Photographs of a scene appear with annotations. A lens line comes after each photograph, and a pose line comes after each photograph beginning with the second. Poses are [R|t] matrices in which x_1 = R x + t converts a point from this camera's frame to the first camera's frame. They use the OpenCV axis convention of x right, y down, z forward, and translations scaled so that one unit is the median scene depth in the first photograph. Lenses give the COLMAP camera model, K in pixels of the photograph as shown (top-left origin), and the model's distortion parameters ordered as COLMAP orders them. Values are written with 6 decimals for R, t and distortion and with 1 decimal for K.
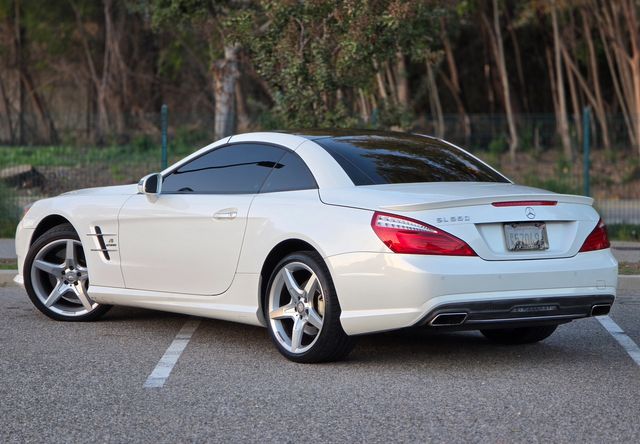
lens RADIAL K [[2249.4, 0, 320.0], [0, 2249.4, 222.0], [0, 0, 1]] dist [0.231005, 1.396795]
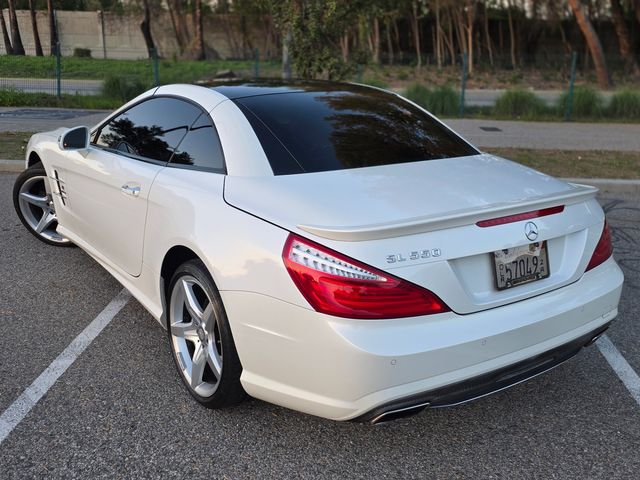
lens RADIAL K [[645.0, 0, 320.0], [0, 645.0, 240.0], [0, 0, 1]] dist [0.109757, -0.176986]
pose [[0.998624, 0.026749, -0.045100, 0.040006], [-0.015365, 0.971618, 0.236055, -0.044465], [0.050134, -0.235037, 0.970693, 0.800455]]
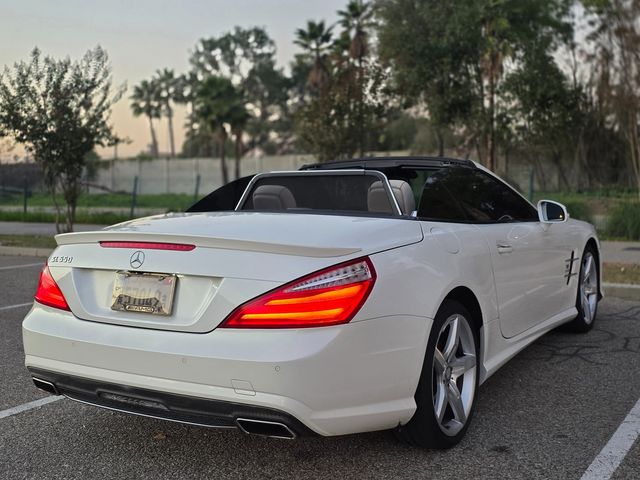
lens RADIAL K [[759.8, 0, 328.2], [0, 759.8, 216.0], [0, 0, 1]] dist [0.025087, -0.025189]
pose [[0.355063, 0.025345, -0.934499, 0.324653], [-0.025540, 0.999522, 0.017405, -0.022326], [0.934494, 0.017688, 0.355540, 0.956497]]
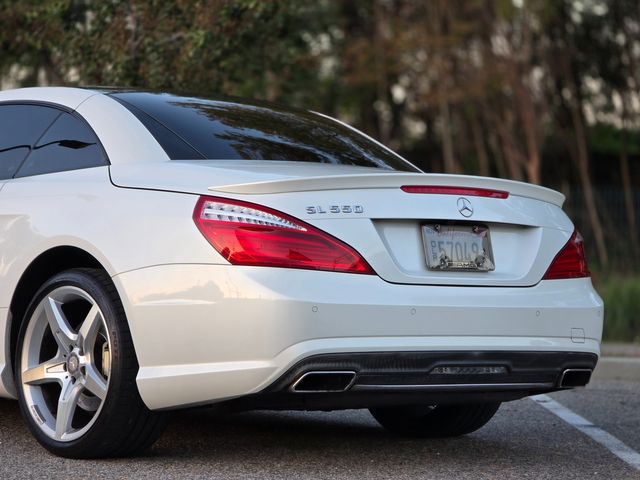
lens RADIAL K [[2164.6, 0, 320.0], [0, 2164.6, 240.0], [0, 0, 1]] dist [0.271521, 0.410490]
pose [[0.998409, 0.021193, 0.052244, 0.025479], [-0.018221, 0.998223, -0.056733, 0.036888], [-0.053353, 0.055691, 0.997022, 0.429497]]
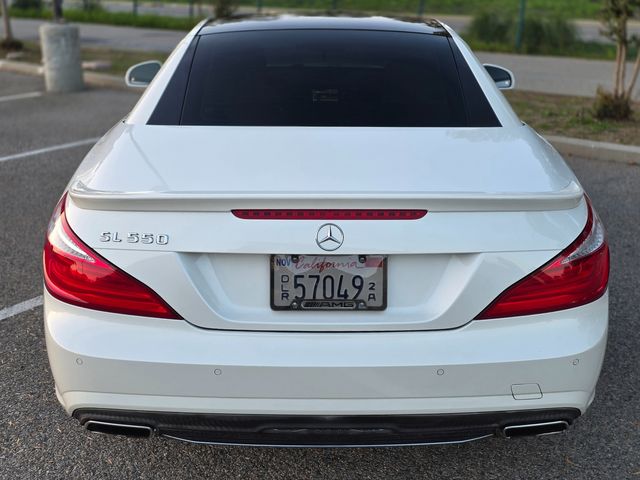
lens RADIAL K [[759.8, 0, 328.2], [0, 759.8, 216.0], [0, 0, 1]] dist [0.025087, -0.025189]
pose [[0.797266, 0.182034, -0.575526, 0.177551], [-0.028781, 0.963824, 0.264980, -0.047927], [0.602941, -0.194695, 0.773664, 0.868354]]
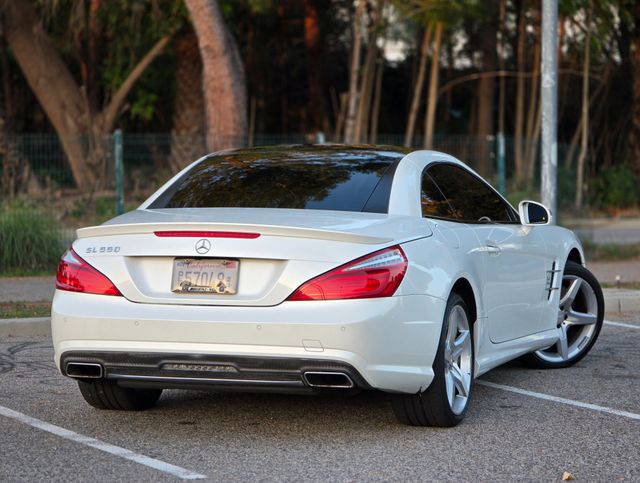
lens RADIAL K [[2164.6, 0, 320.0], [0, 2164.6, 241.5], [0, 0, 1]] dist [0.271521, 0.410490]
pose [[0.550828, 0.028297, -0.834139, 0.737611], [-0.037629, 0.999251, 0.009049, -0.013880], [0.833770, 0.026403, 0.551480, 0.605662]]
